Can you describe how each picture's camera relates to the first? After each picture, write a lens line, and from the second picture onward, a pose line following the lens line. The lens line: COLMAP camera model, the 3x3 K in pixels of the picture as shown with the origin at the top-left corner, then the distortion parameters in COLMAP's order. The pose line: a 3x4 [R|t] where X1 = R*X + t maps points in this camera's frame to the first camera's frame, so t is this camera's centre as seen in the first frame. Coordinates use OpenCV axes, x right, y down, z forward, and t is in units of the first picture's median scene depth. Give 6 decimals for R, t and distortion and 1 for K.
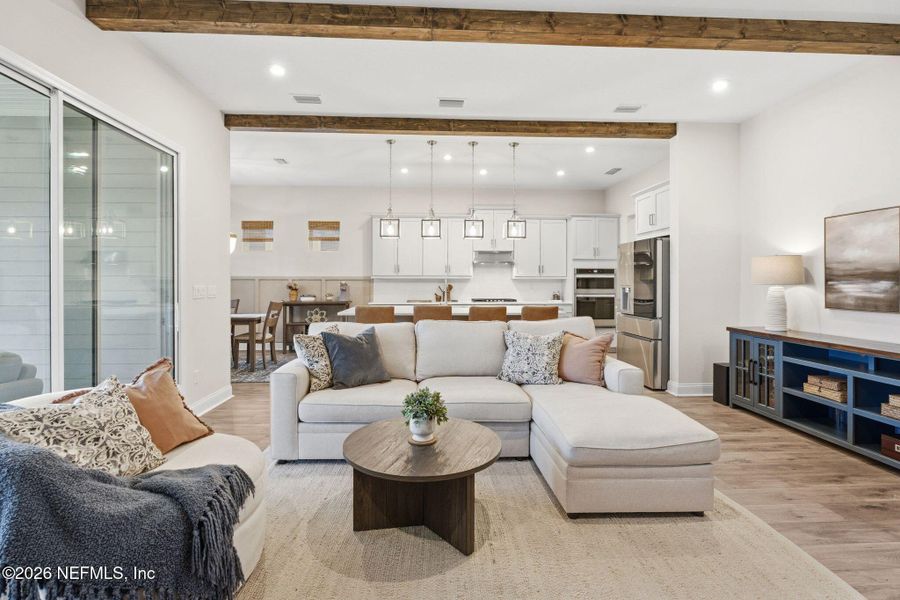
lens RADIAL K [[409.2, 0, 446.8], [0, 409.2, 283.9], [0, 0, 1]] dist [-0.008367, 0.003328]
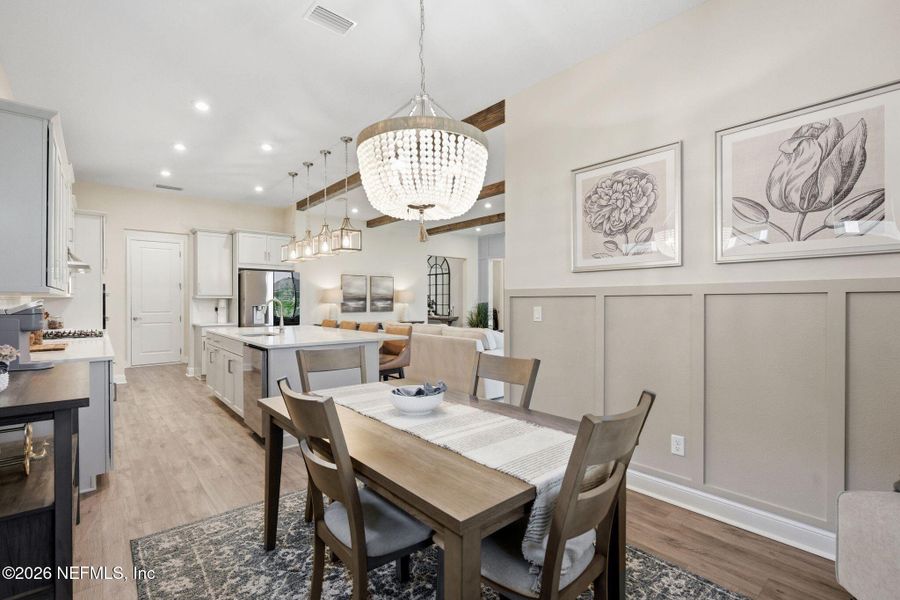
lens RADIAL K [[409.2, 0, 441.1], [0, 409.2, 302.0], [0, 0, 1]] dist [-0.008367, 0.003328]
pose [[-0.607008, -0.000321, 0.794696, -1.026969], [0.006298, 0.999967, 0.005214, -0.007031], [-0.794671, 0.008170, -0.606986, 1.519972]]
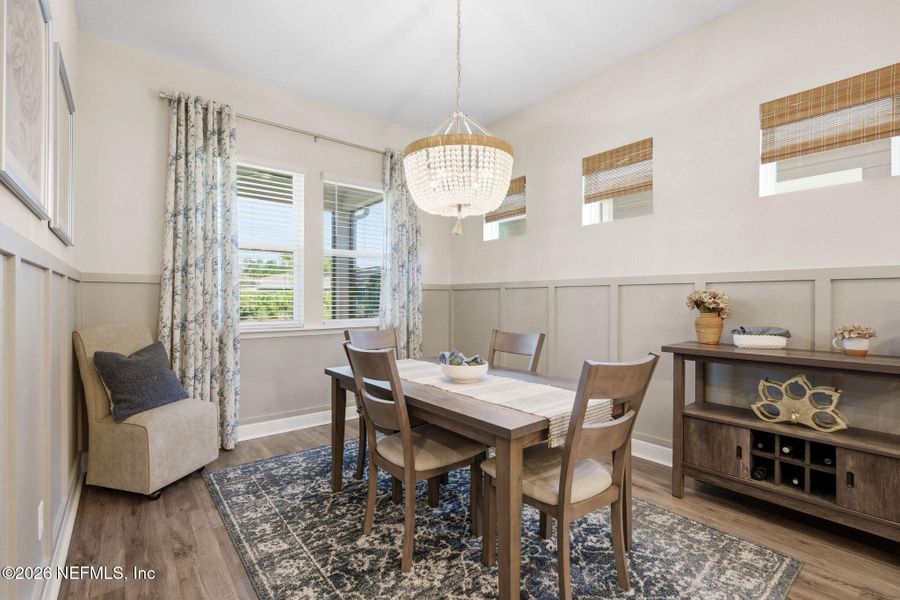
lens RADIAL K [[409.2, 0, 447.1], [0, 409.2, 298.1], [0, 0, 1]] dist [-0.008367, 0.003328]
pose [[0.585100, -0.002380, -0.810958, -0.366975], [-0.005401, 0.999962, -0.006831, 0.010952], [0.810943, 0.008377, 0.585065, 1.004517]]
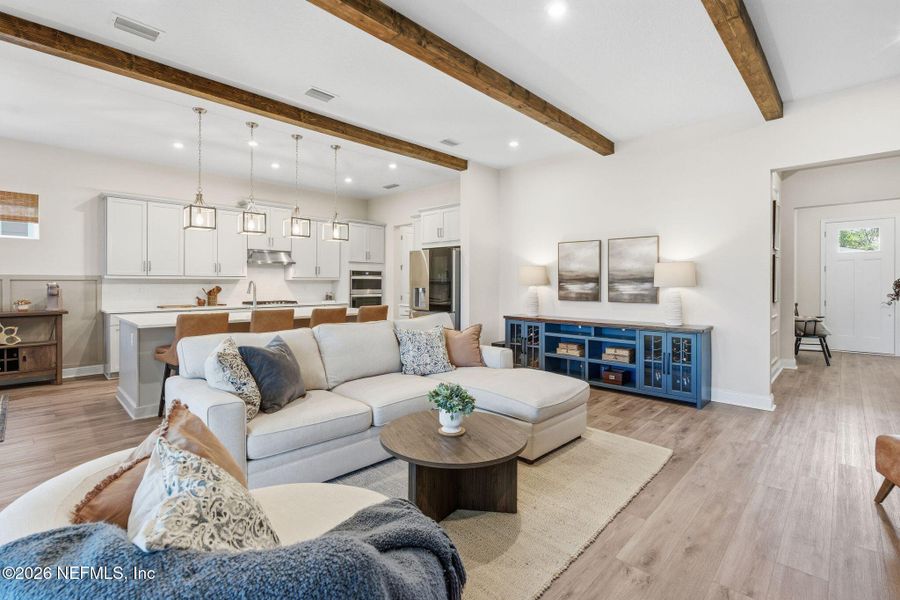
lens RADIAL K [[409.2, 0, 429.3], [0, 409.2, 282.2], [0, 0, 1]] dist [-0.008367, 0.003328]
pose [[0.749334, 0.001958, 0.662190, -0.375200], [0.002739, 0.999978, -0.006055, -0.000316], [-0.662187, 0.006351, 0.749312, 0.108734]]
